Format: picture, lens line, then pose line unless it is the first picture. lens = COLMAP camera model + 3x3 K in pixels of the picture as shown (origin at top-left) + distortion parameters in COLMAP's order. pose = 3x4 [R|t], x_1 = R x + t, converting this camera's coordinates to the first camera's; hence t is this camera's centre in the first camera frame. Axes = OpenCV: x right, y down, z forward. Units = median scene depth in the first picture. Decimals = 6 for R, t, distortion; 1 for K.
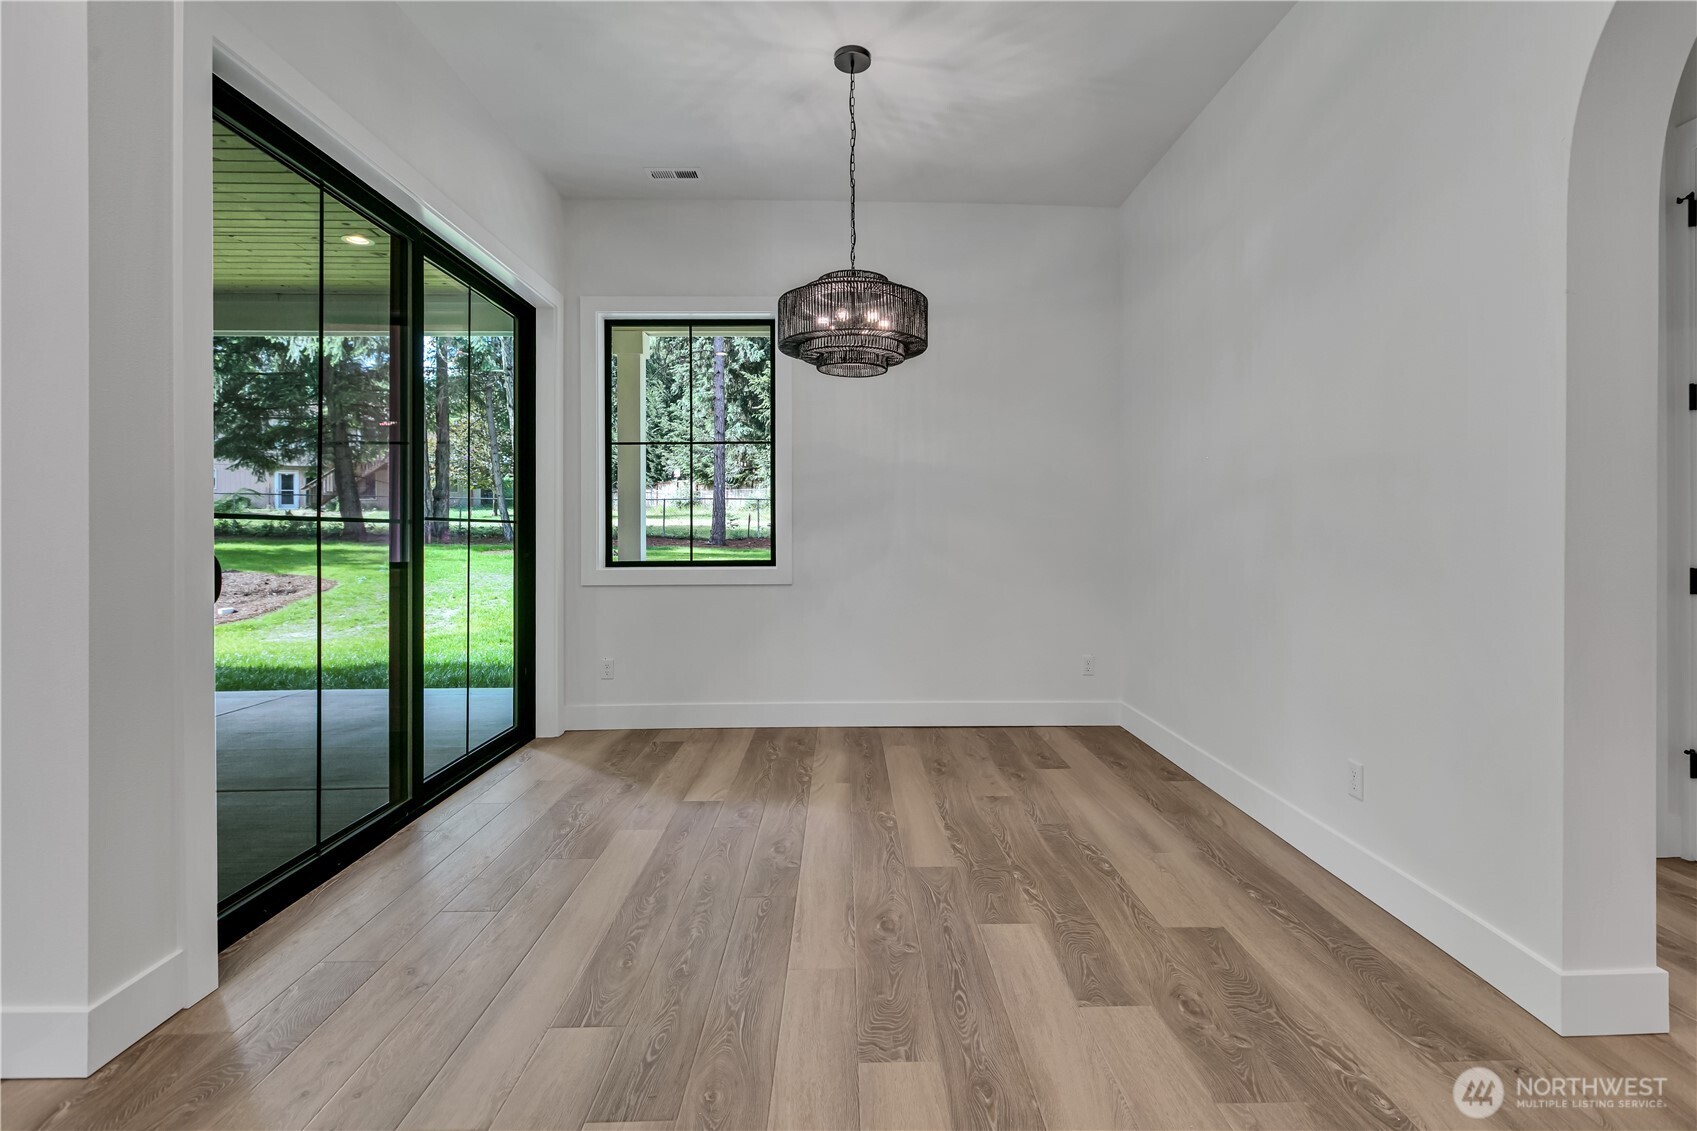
lens RADIAL K [[792.5, 0, 858.2], [0, 792.5, 510.9], [0, 0, 1]] dist [-0.001805, -0.000403]
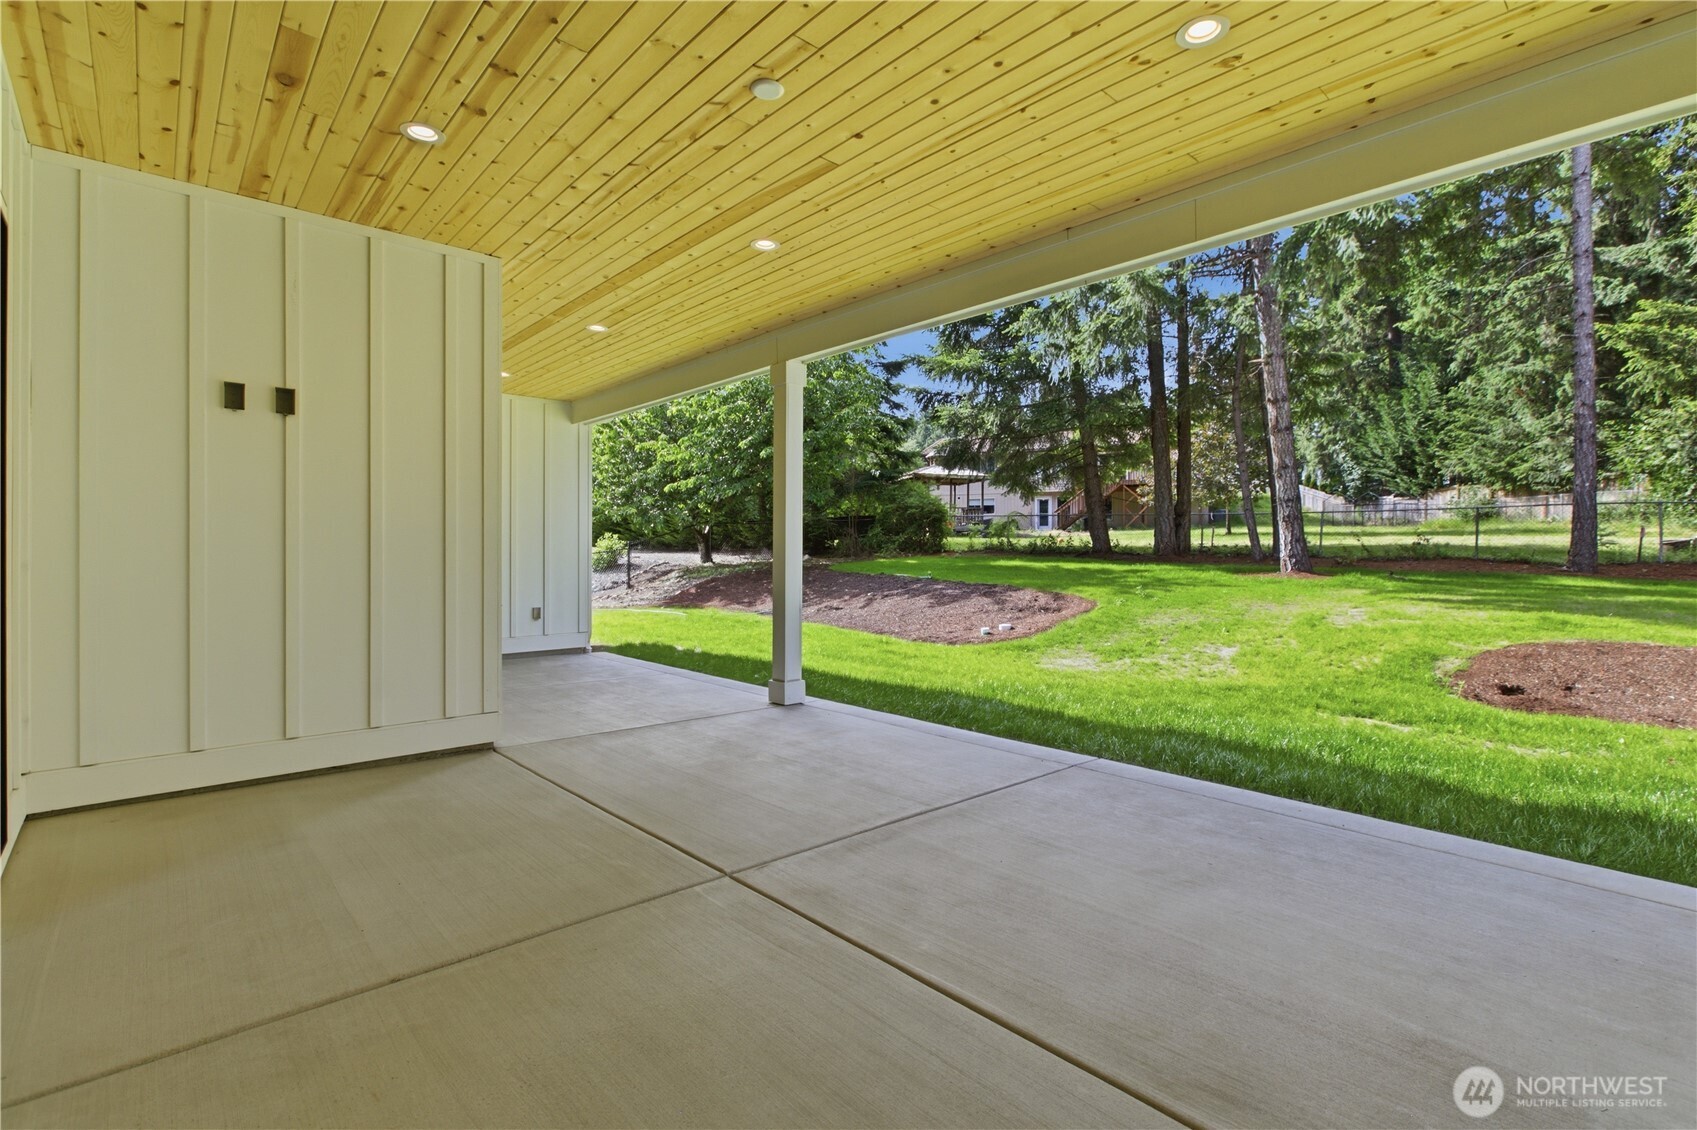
lens RADIAL K [[780.6, 0, 856.9], [0, 780.6, 547.8], [0, 0, 1]] dist [-0.000454, 0.000136]
pose [[0.654991, 0.003600, -0.755628, -0.080461], [0.014286, 0.999751, 0.017146, 0.001748], [0.755501, -0.022026, 0.654777, 0.097470]]
